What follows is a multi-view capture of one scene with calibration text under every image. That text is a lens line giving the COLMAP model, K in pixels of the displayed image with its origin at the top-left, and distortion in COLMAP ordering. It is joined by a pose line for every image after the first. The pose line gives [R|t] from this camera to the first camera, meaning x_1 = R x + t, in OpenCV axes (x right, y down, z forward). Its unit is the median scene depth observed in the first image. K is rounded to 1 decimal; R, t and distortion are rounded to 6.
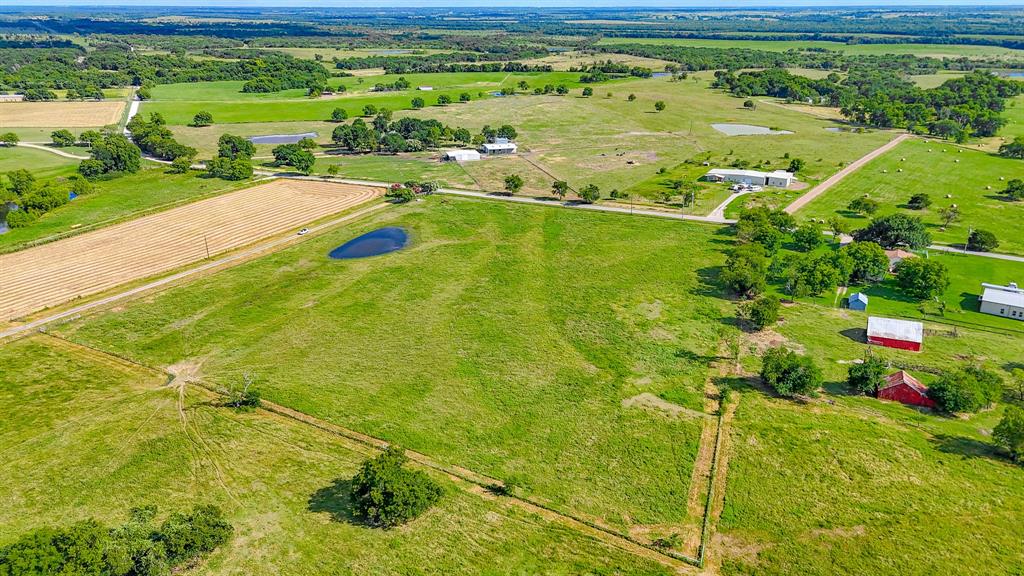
lens RADIAL K [[730.2, 0, 512.0], [0, 730.2, 288.0], [0, 0, 1]] dist [0.055783, -0.042063]
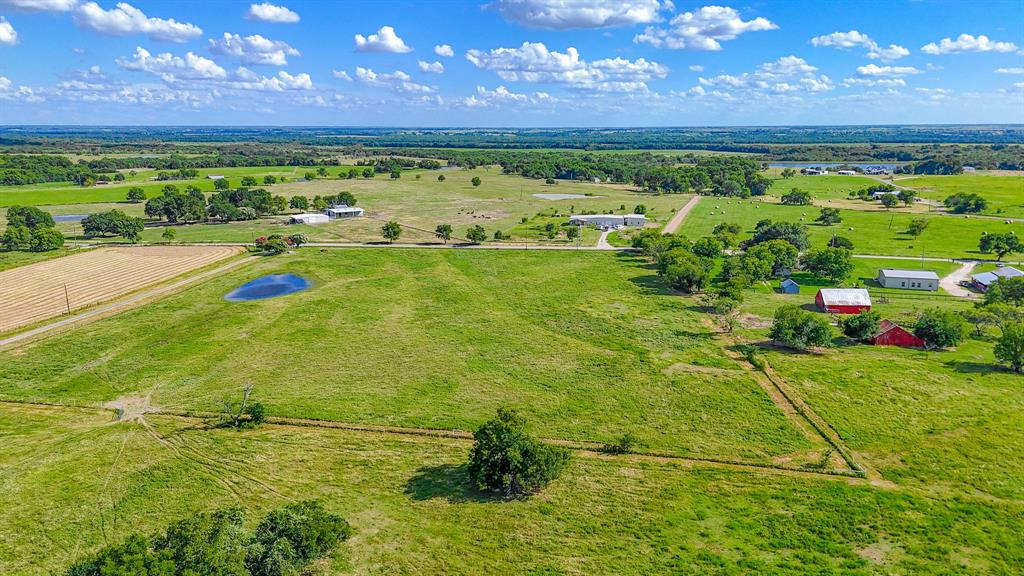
lens RADIAL K [[730.2, 0, 512.0], [0, 730.2, 288.0], [0, 0, 1]] dist [0.055783, -0.042063]
pose [[0.953980, -0.065276, 0.292680, -0.248364], [0.103495, 0.987719, -0.117048, 0.110507], [-0.281445, 0.141953, 0.949020, 0.100107]]
